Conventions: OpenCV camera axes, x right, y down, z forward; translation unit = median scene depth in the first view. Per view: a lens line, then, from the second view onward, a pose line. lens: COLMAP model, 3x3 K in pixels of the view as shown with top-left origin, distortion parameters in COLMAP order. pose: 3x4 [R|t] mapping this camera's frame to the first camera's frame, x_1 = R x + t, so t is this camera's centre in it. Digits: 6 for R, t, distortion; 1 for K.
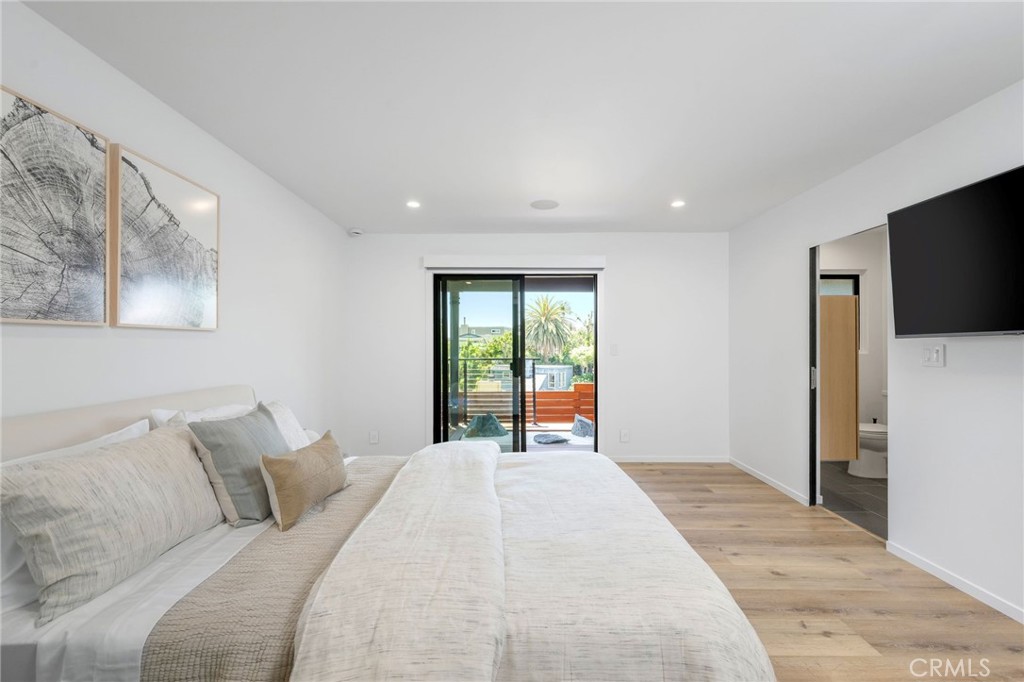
lens RADIAL K [[431.2, 0, 510.9], [0, 431.2, 339.9], [0, 0, 1]] dist [-0.000790, -0.000082]
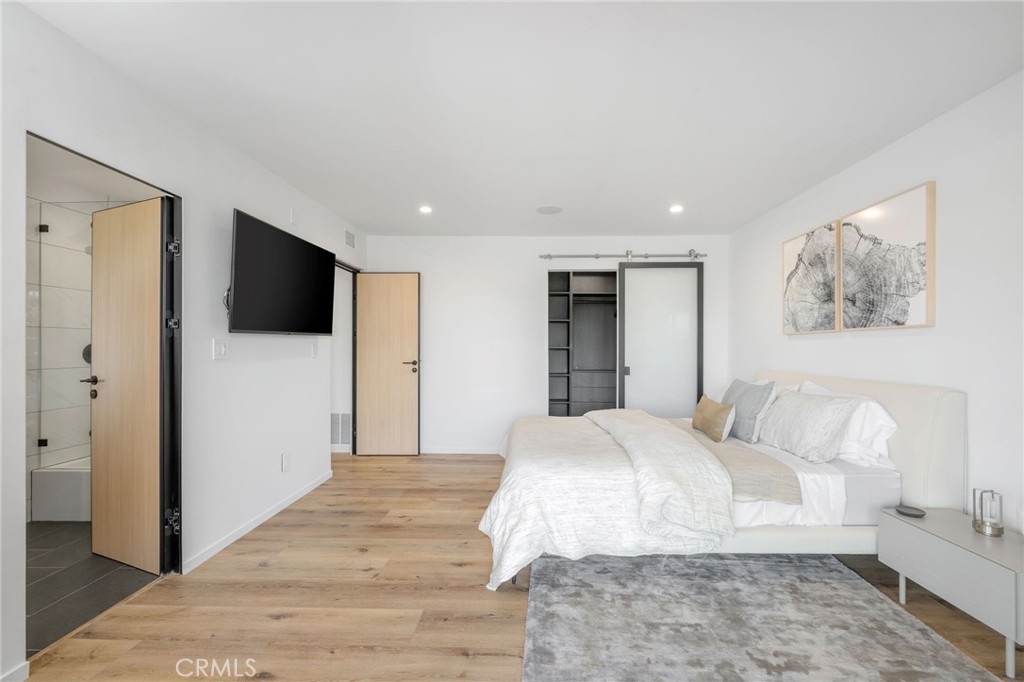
lens RADIAL K [[431.2, 0, 515.0], [0, 431.2, 345.4], [0, 0, 1]] dist [-0.000790, -0.000082]
pose [[-0.999608, -0.003588, 0.027772, 0.224884], [-0.004045, 0.999857, -0.016445, 0.046035], [-0.027709, -0.016551, -0.999479, 2.270831]]
